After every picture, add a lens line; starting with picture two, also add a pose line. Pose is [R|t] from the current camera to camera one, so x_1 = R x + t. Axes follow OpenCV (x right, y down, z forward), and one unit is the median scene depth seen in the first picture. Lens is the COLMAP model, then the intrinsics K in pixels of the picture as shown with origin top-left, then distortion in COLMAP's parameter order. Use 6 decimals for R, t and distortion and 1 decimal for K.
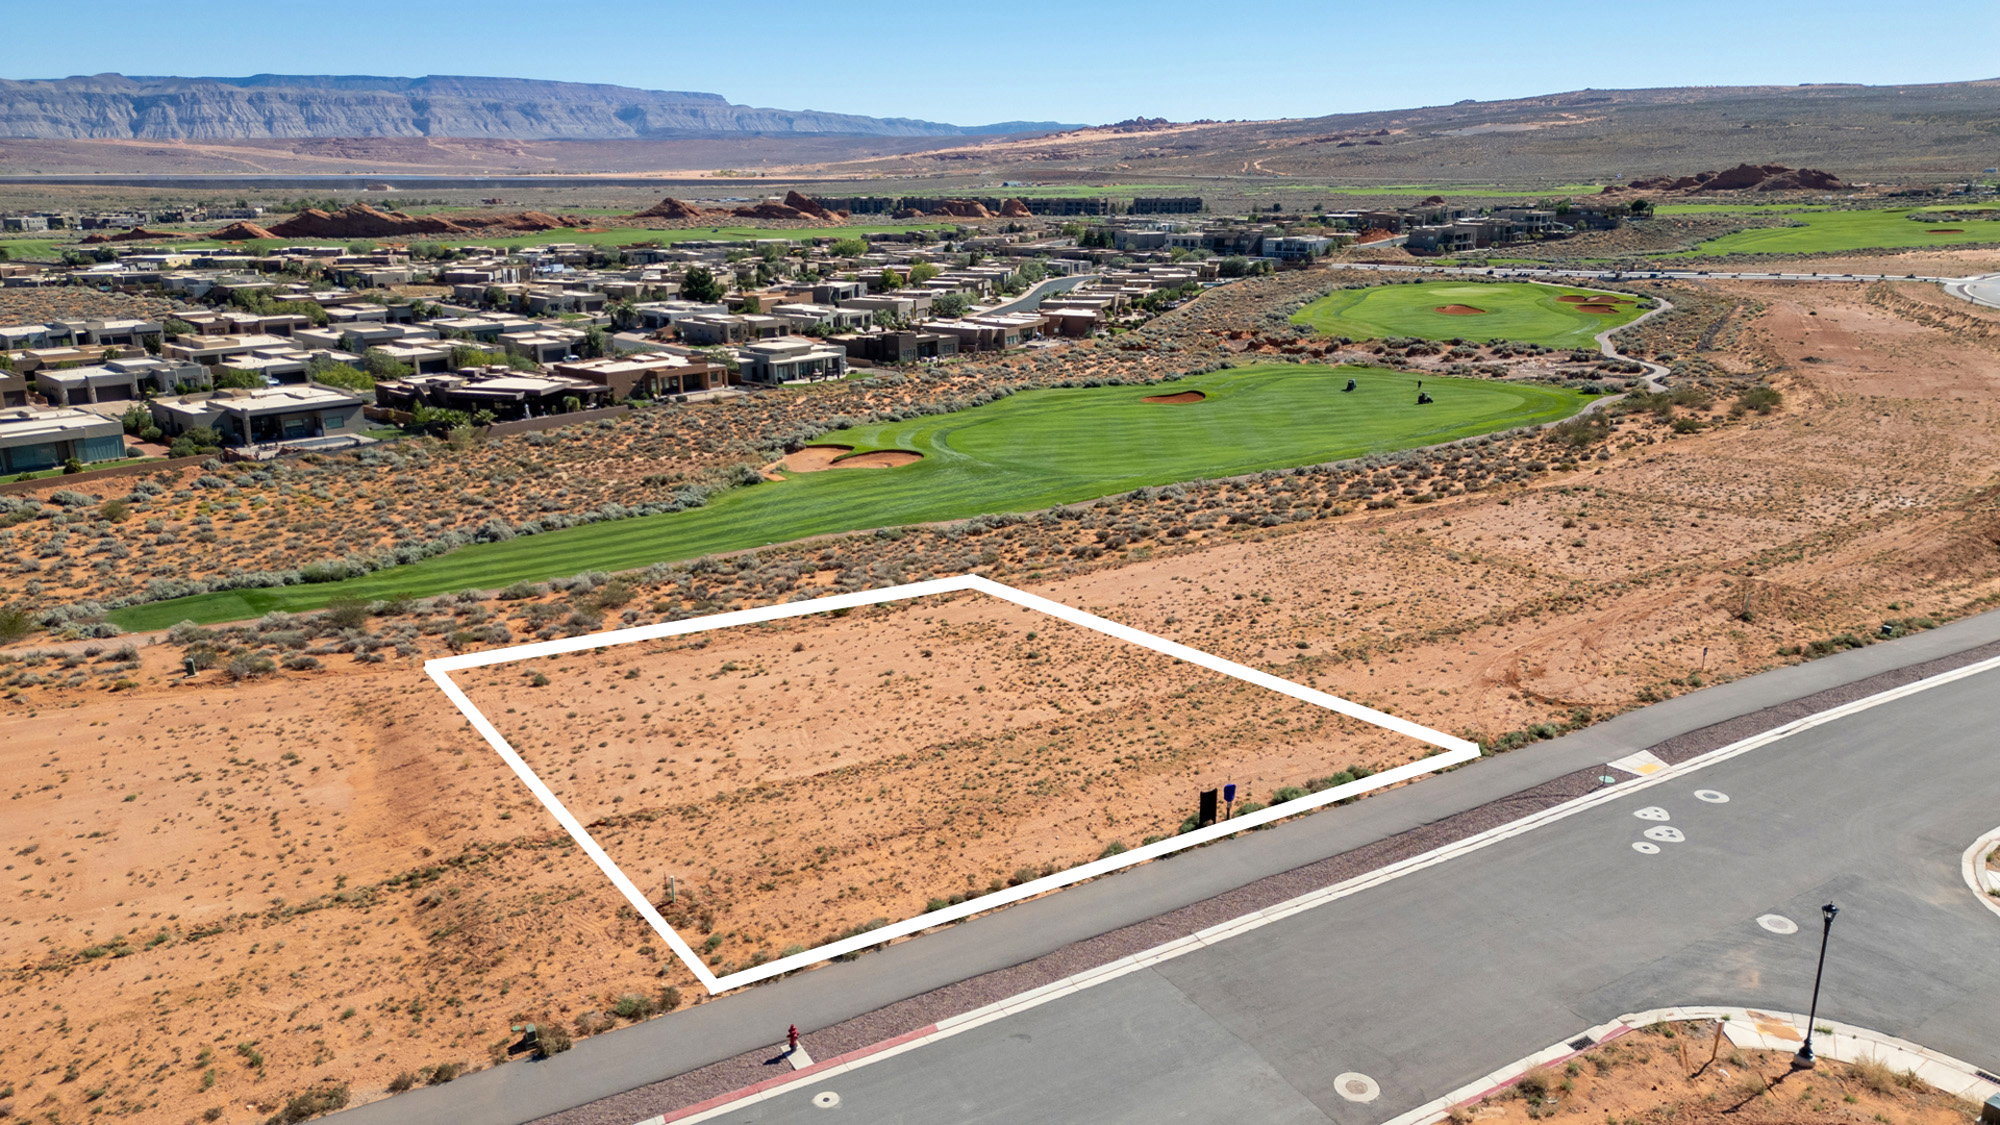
lens RADIAL K [[1401.3, 0, 996.4], [0, 1401.3, 591.5], [0, 0, 1]] dist [0.076764, -0.066121]
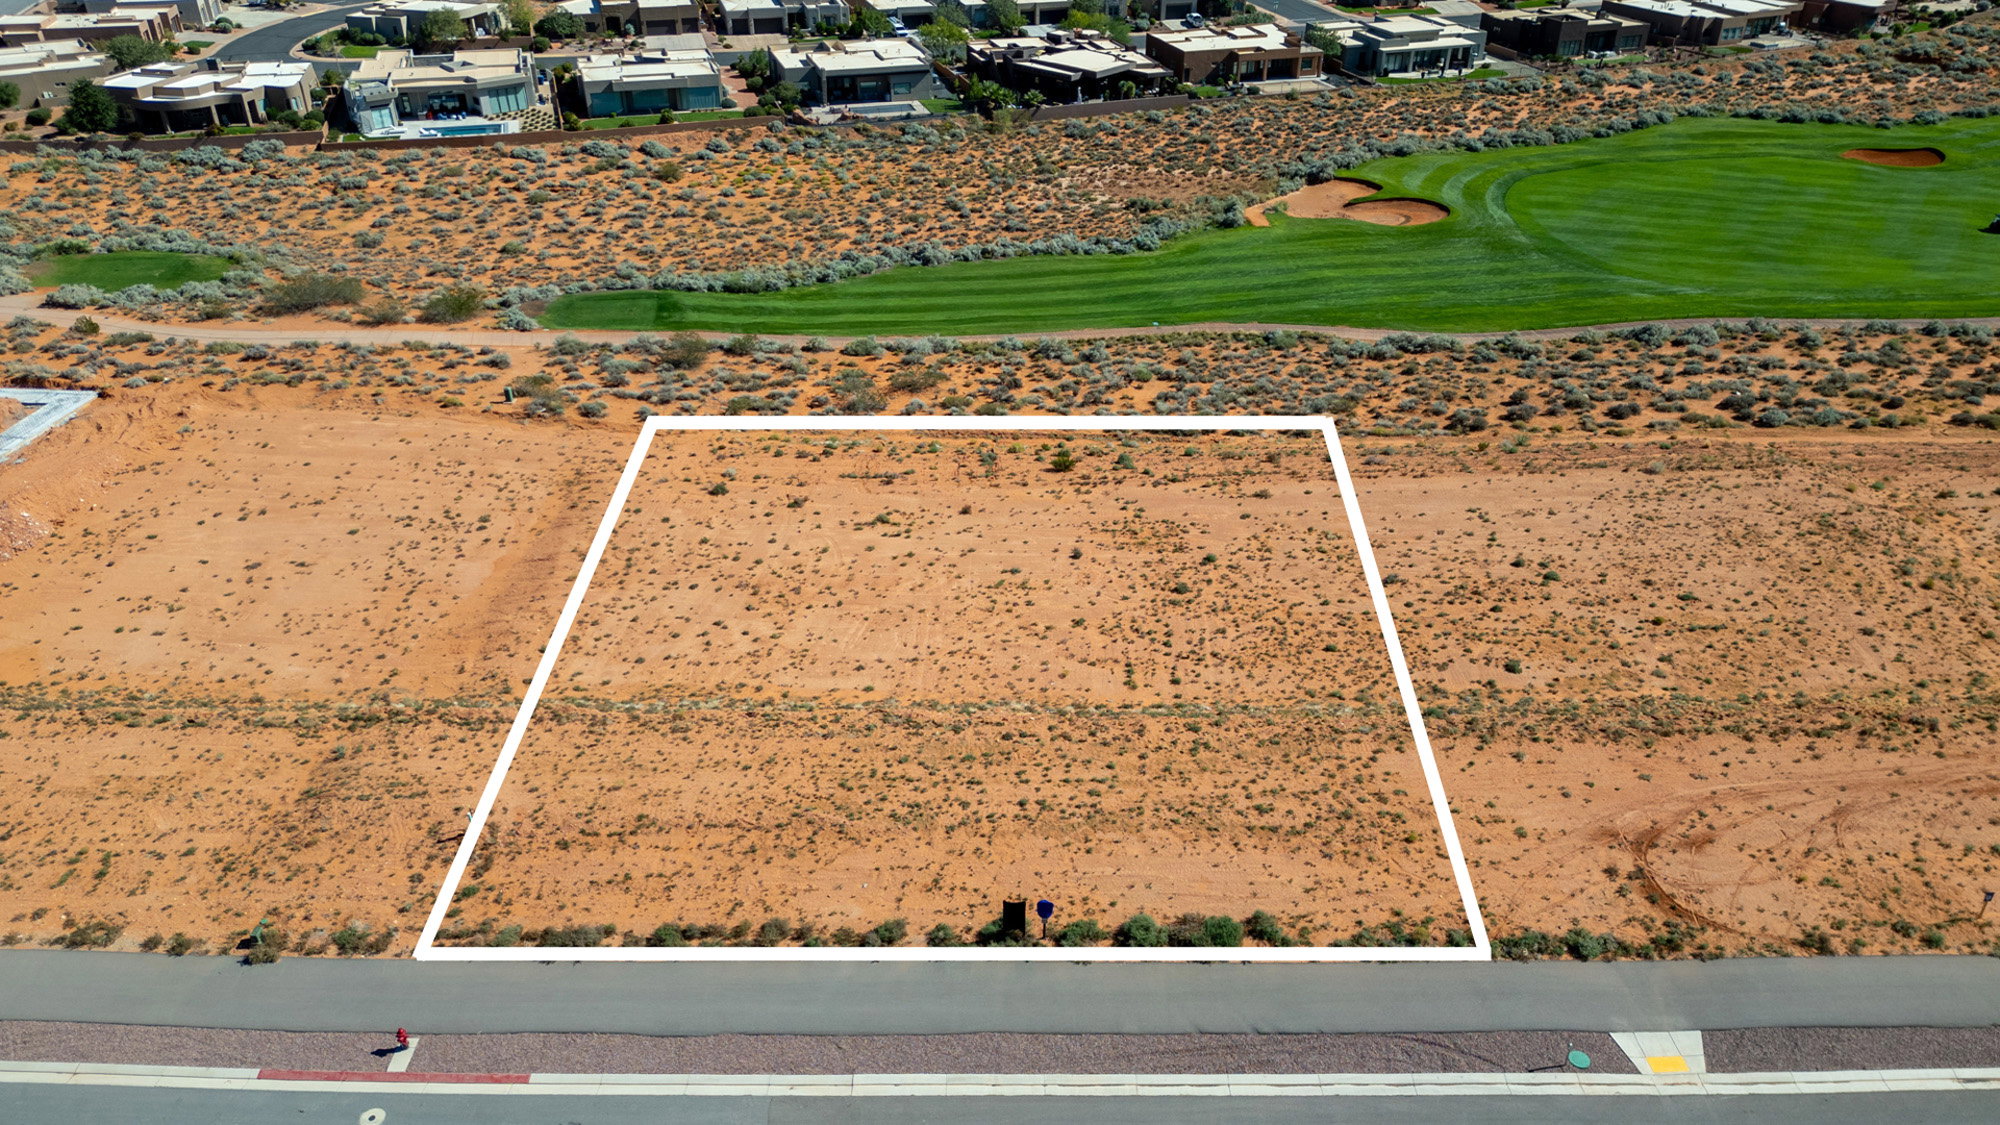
lens RADIAL K [[1401.3, 0, 996.4], [0, 1401.3, 591.5], [0, 0, 1]] dist [0.076764, -0.066121]
pose [[0.855255, 0.278809, -0.436813, 0.132511], [-0.154482, 0.941777, 0.298651, -0.083987], [0.494646, -0.187943, 0.848530, 0.083237]]
